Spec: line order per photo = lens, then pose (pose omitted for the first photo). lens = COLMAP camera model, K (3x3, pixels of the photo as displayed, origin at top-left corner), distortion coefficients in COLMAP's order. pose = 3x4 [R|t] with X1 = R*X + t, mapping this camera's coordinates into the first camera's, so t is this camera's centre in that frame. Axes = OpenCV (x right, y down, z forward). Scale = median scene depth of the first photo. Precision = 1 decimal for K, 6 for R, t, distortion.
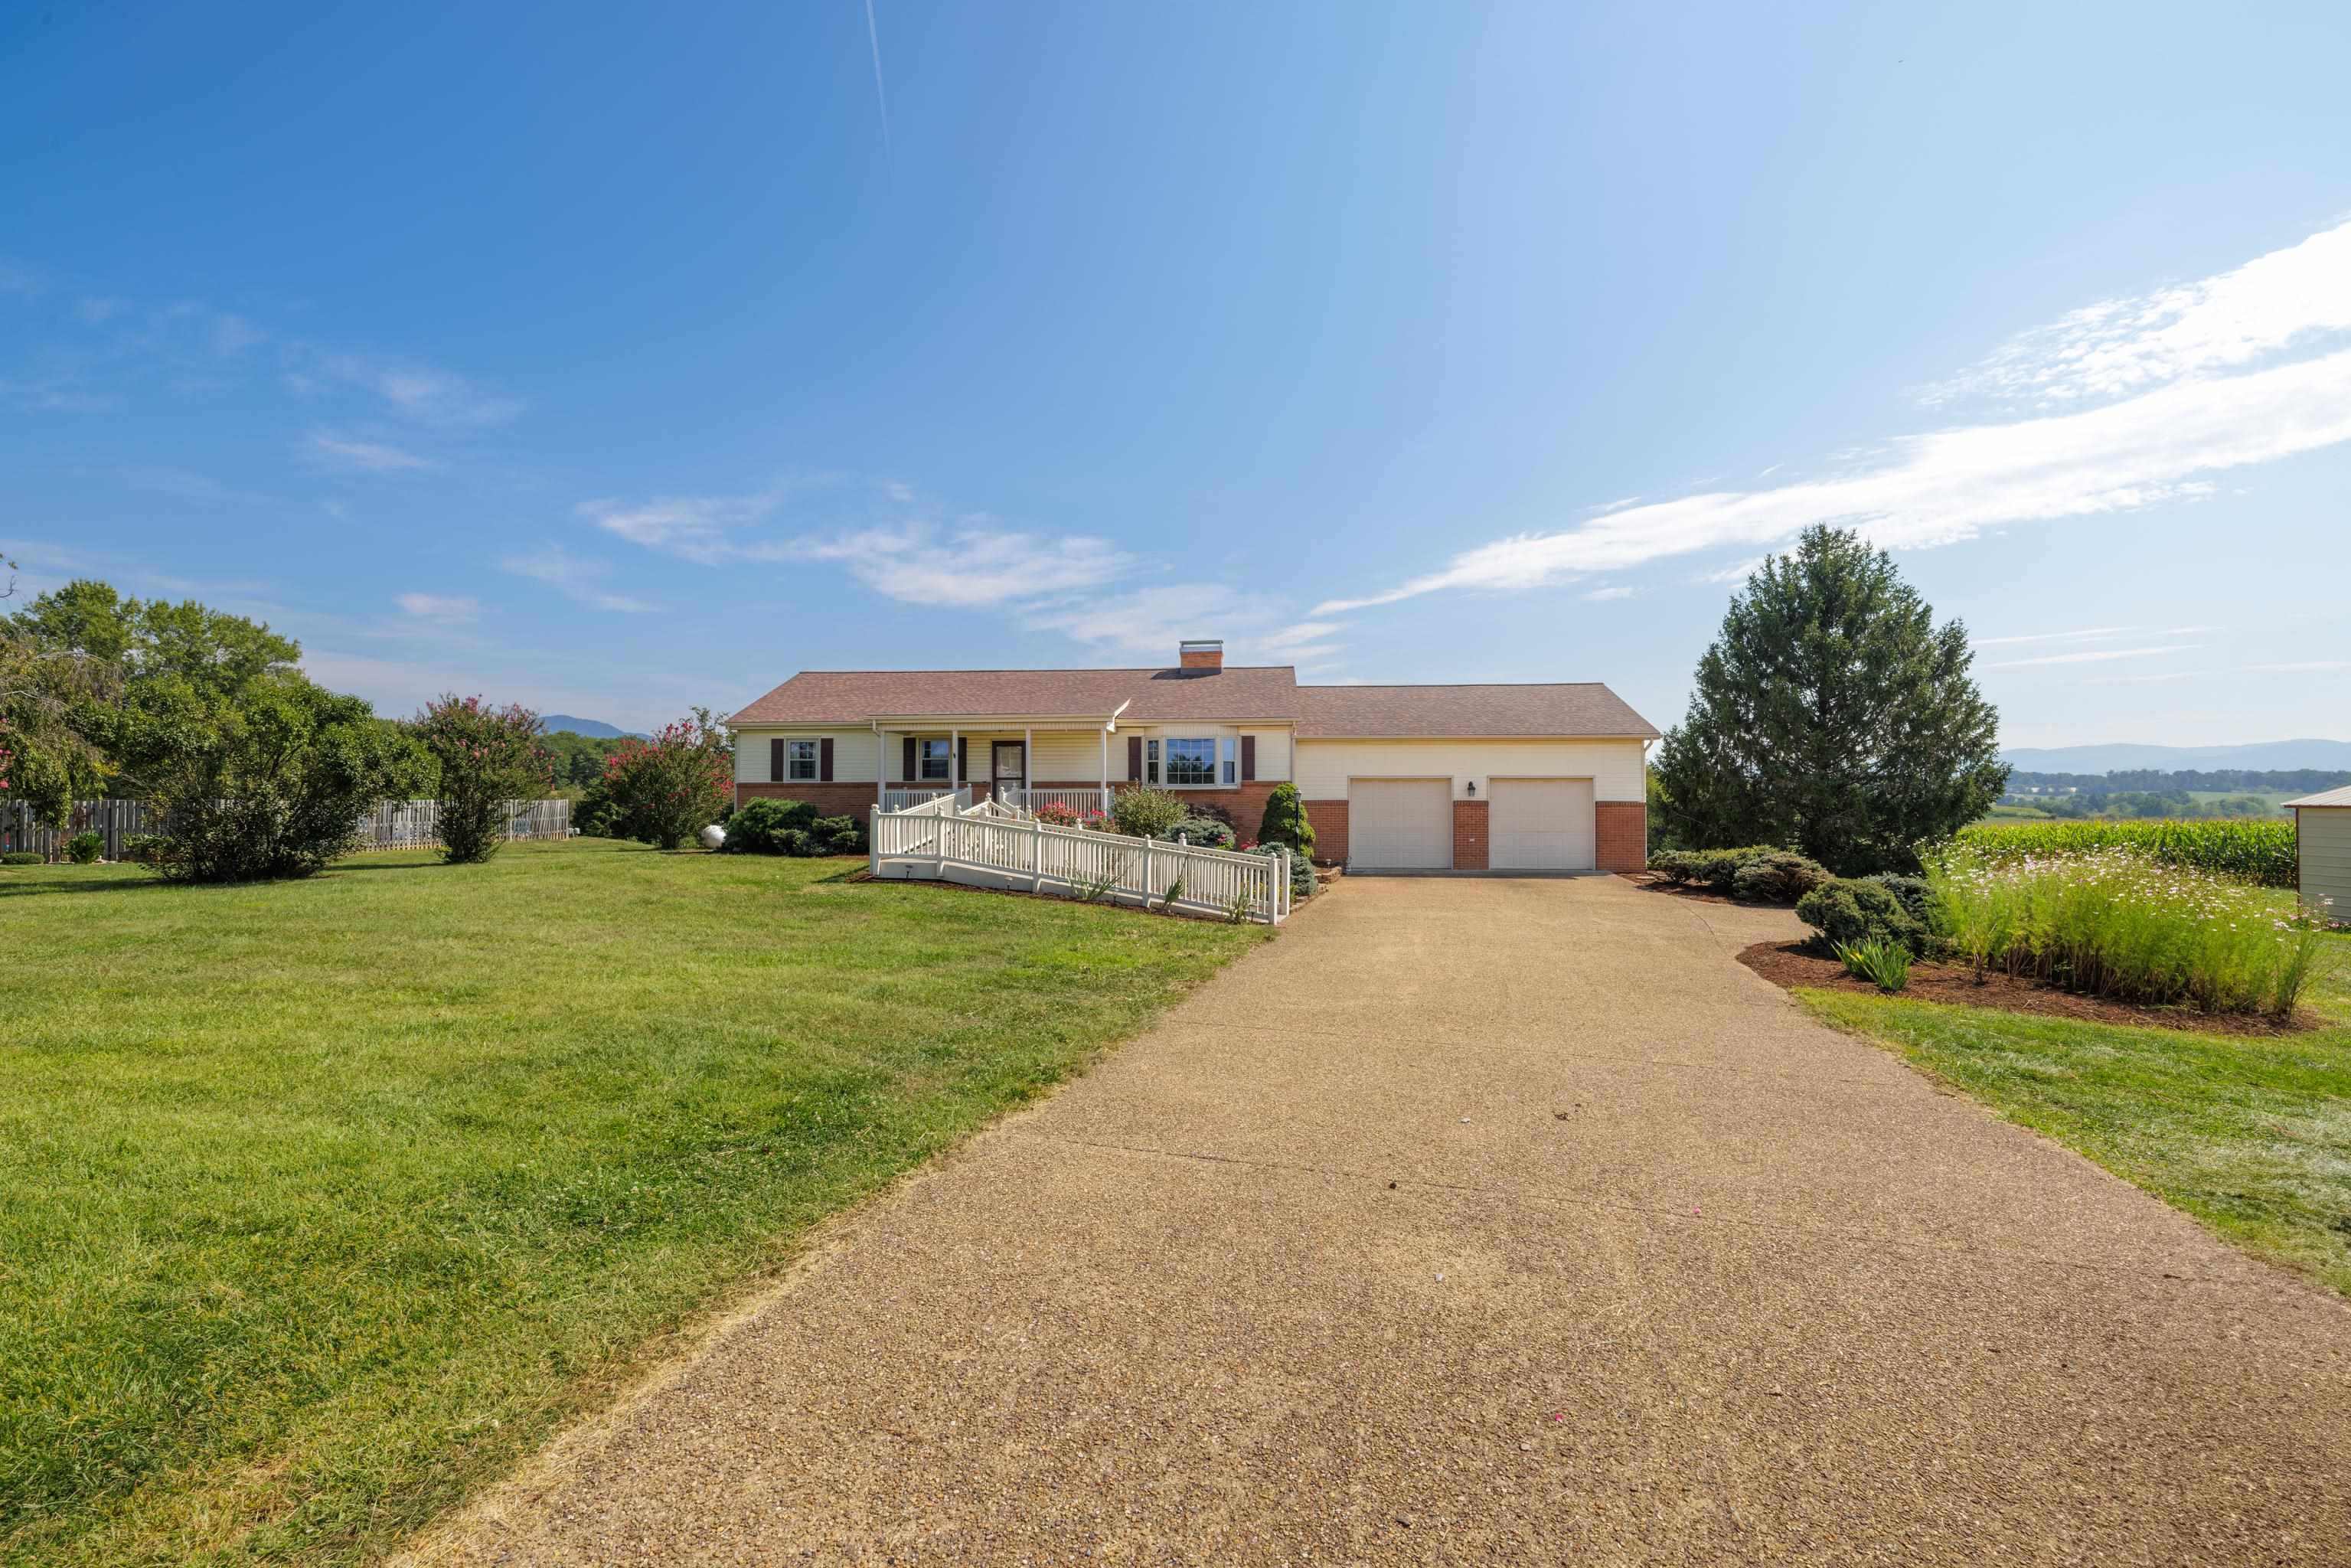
lens RADIAL K [[1001.2, 0, 1160.6], [0, 1001.2, 773.1], [0, 0, 1]] dist [-0.000284, 0.013300]
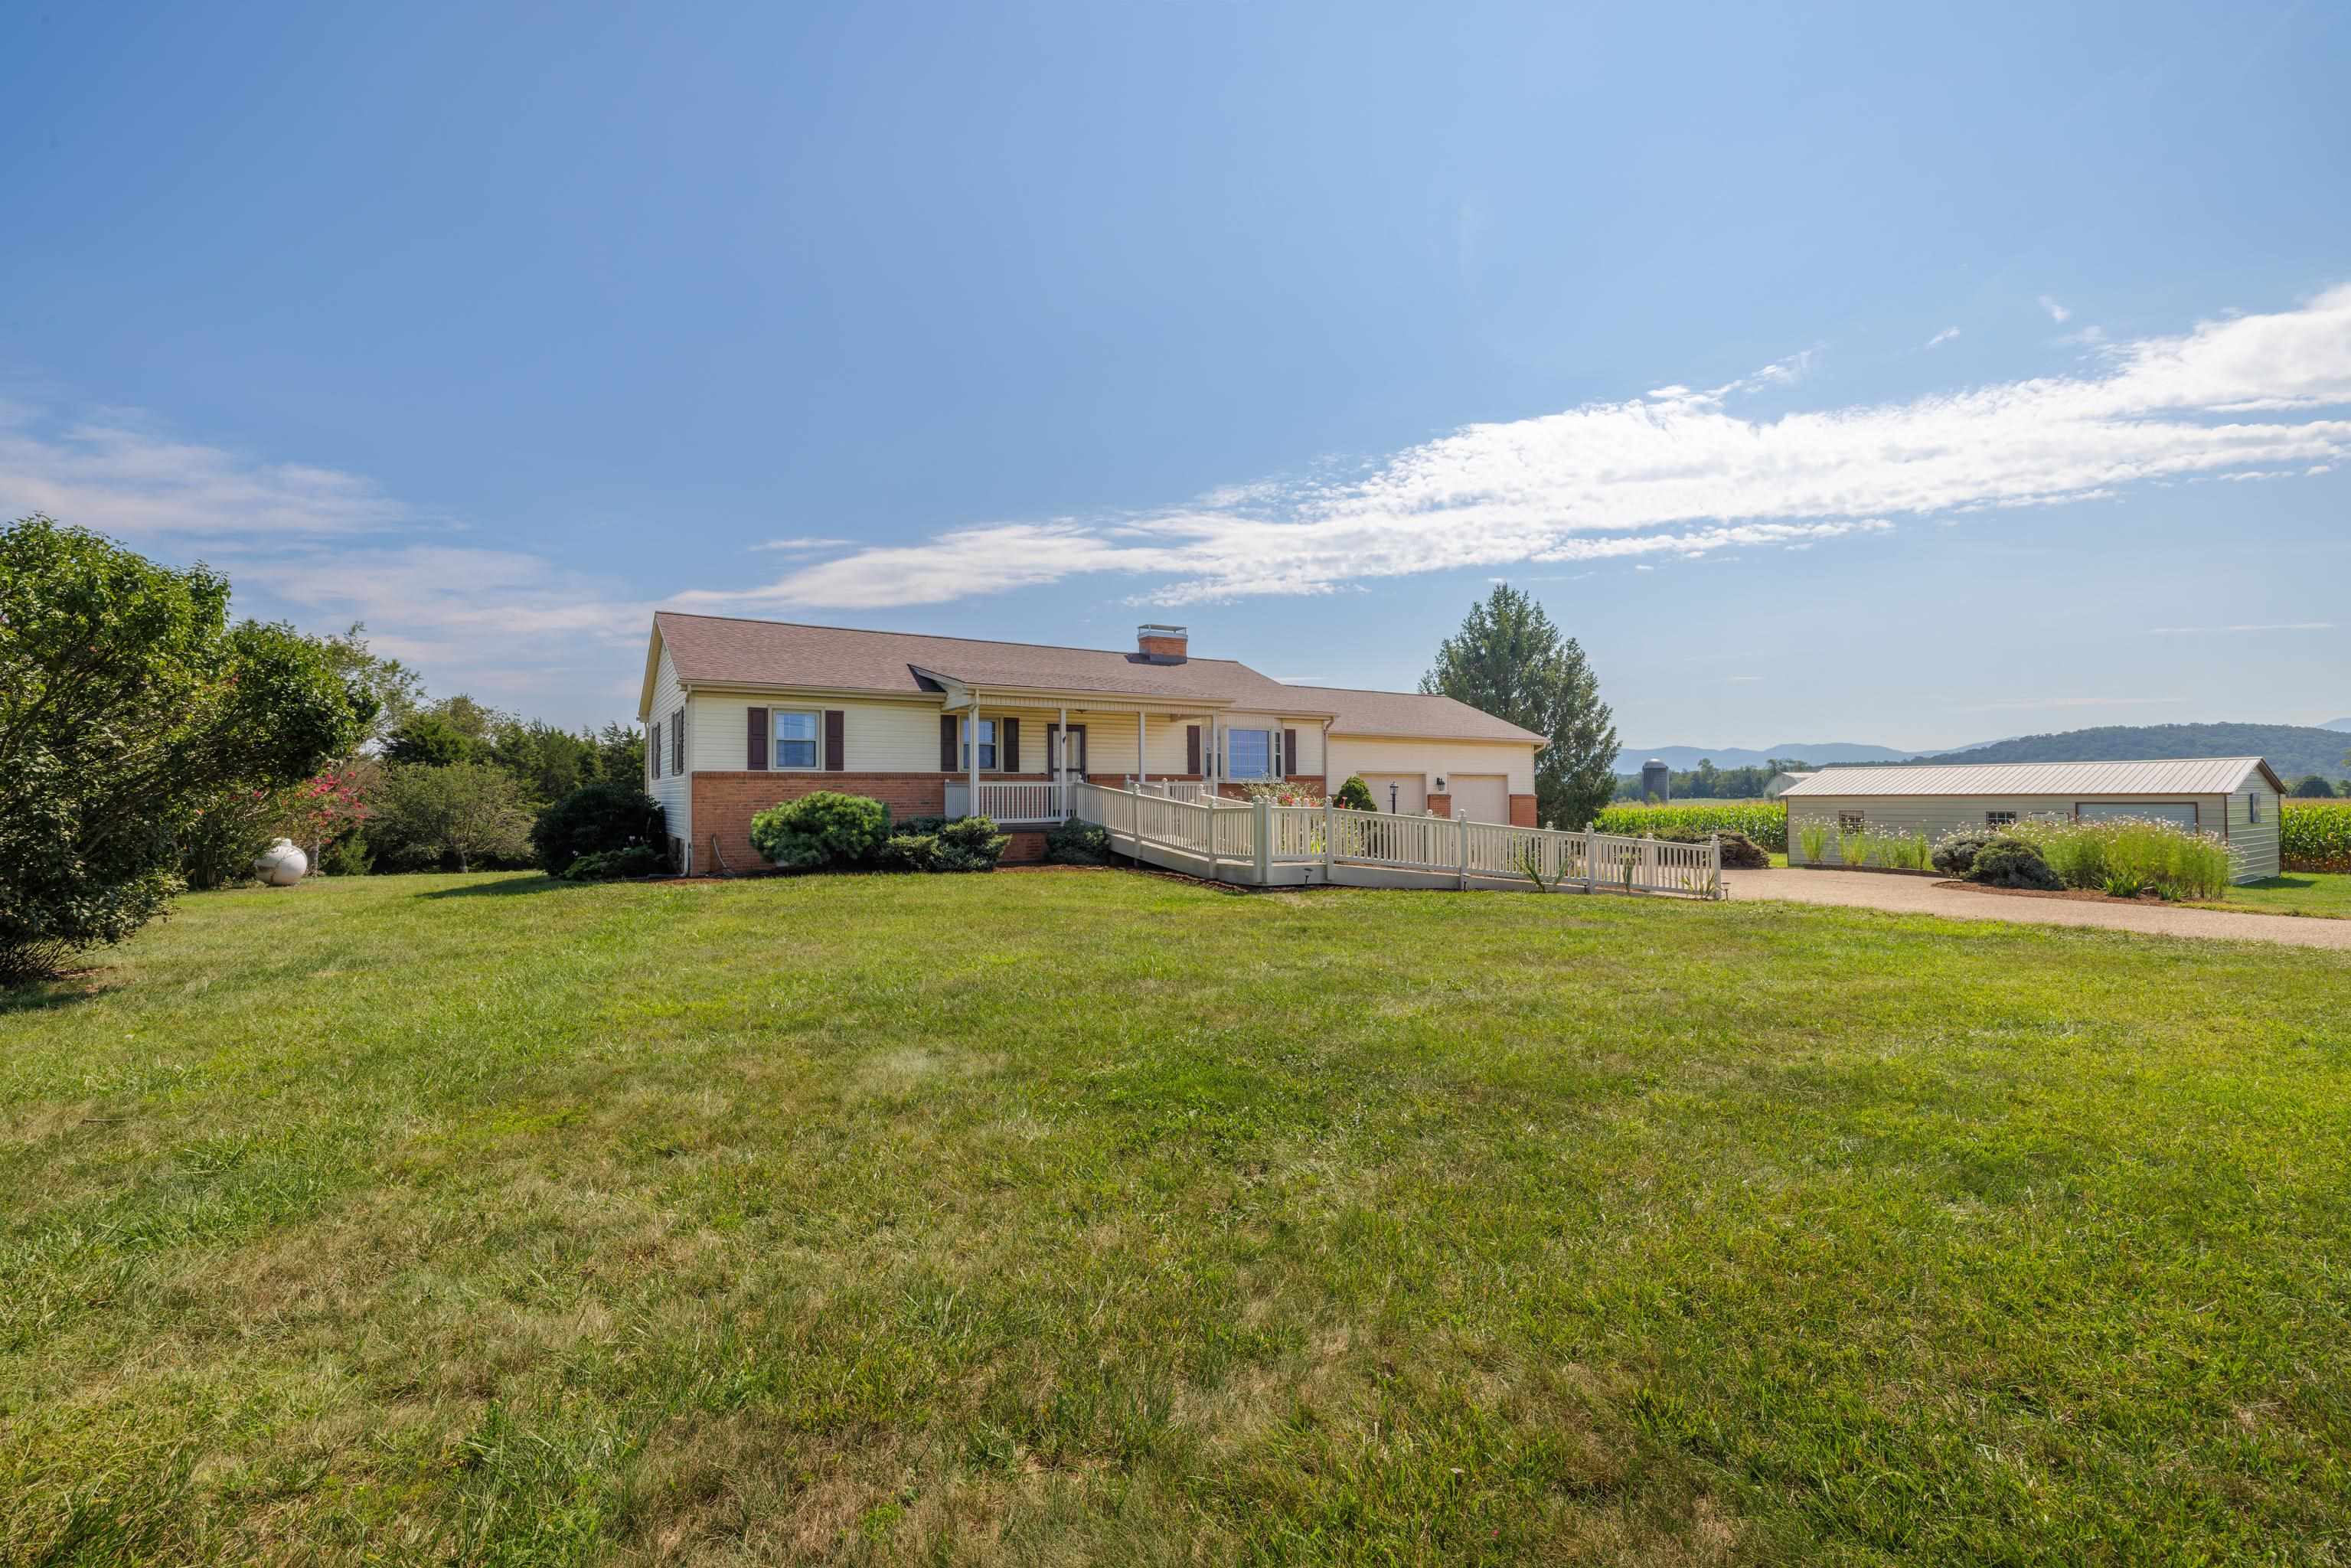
lens RADIAL K [[970.4, 0, 1178.9], [0, 970.4, 782.2], [0, 0, 1]] dist [-0.001862, 0.000118]
pose [[0.792177, 0.004559, 0.610275, -0.595916], [-0.006941, 0.999975, 0.001539, 0.014565], [-0.610252, -0.005455, 0.792188, 0.319071]]
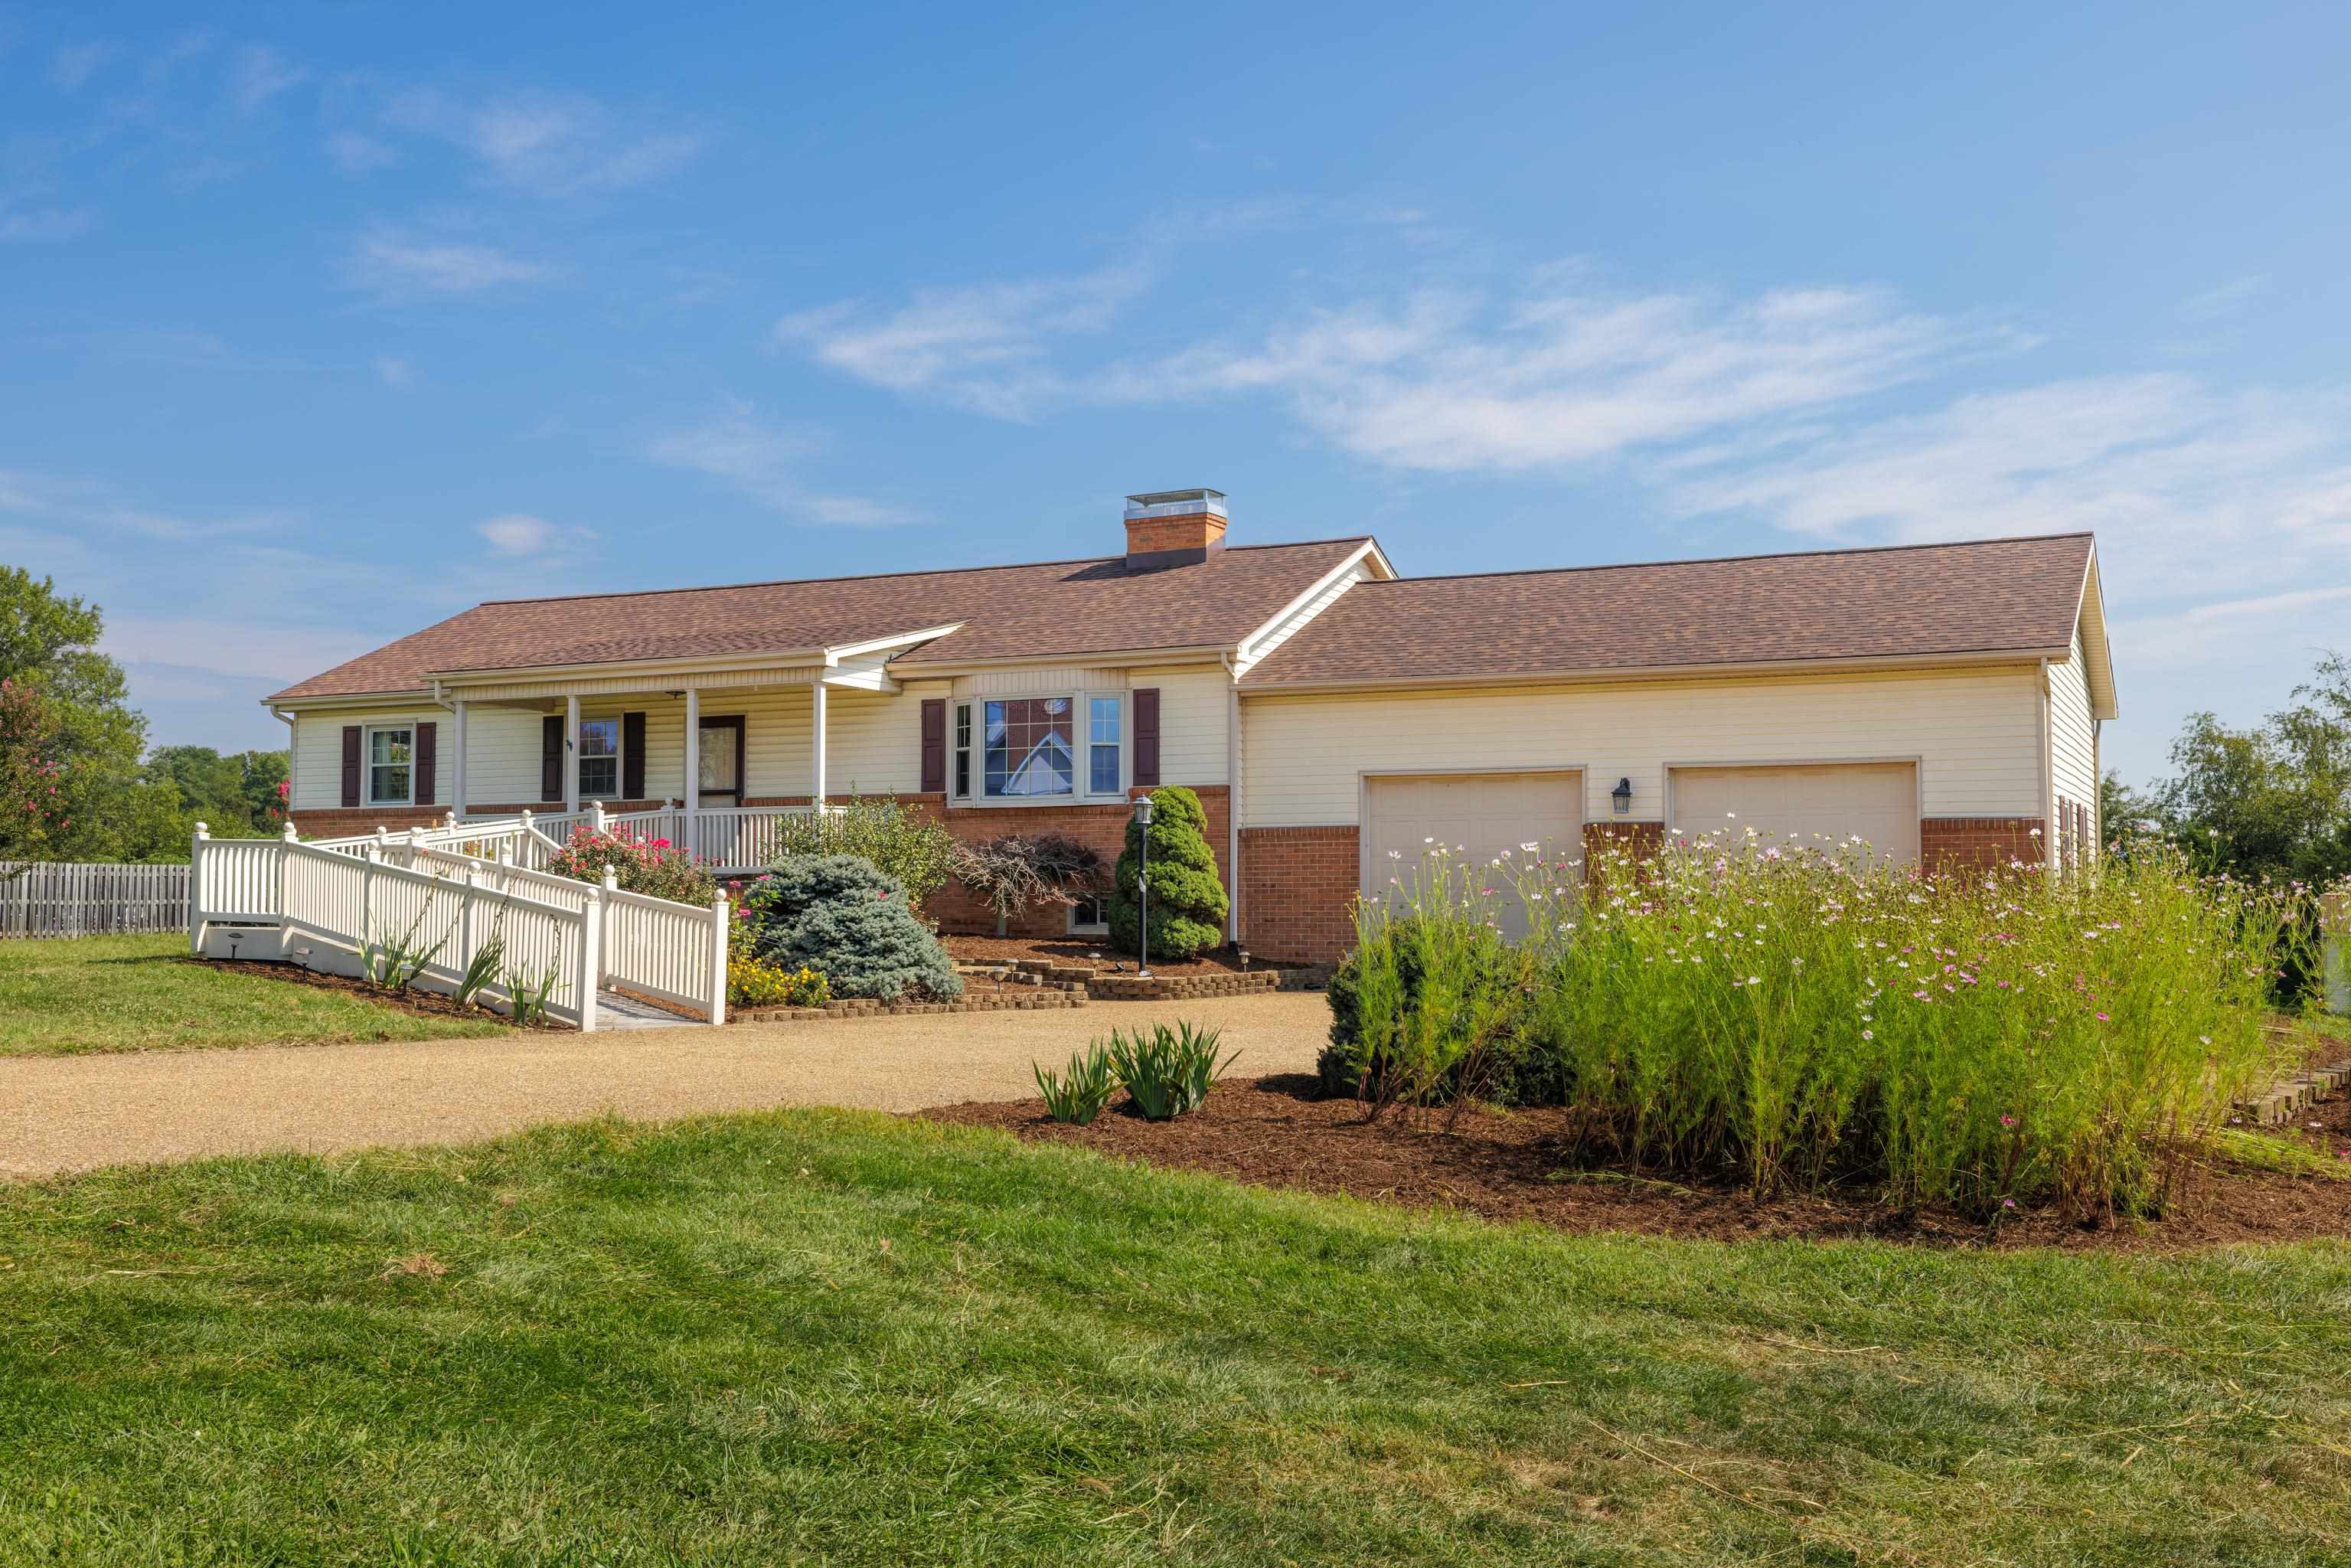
lens RADIAL K [[2277.0, 0, 1171.7], [0, 2277.0, 799.4], [0, 0, 1]] dist [0.004609, 0.008027]
pose [[0.936302, -0.017097, -0.350779, 0.476045], [0.009891, 0.999702, -0.022323, 0.038032], [0.351057, 0.017432, 0.936192, 0.026038]]
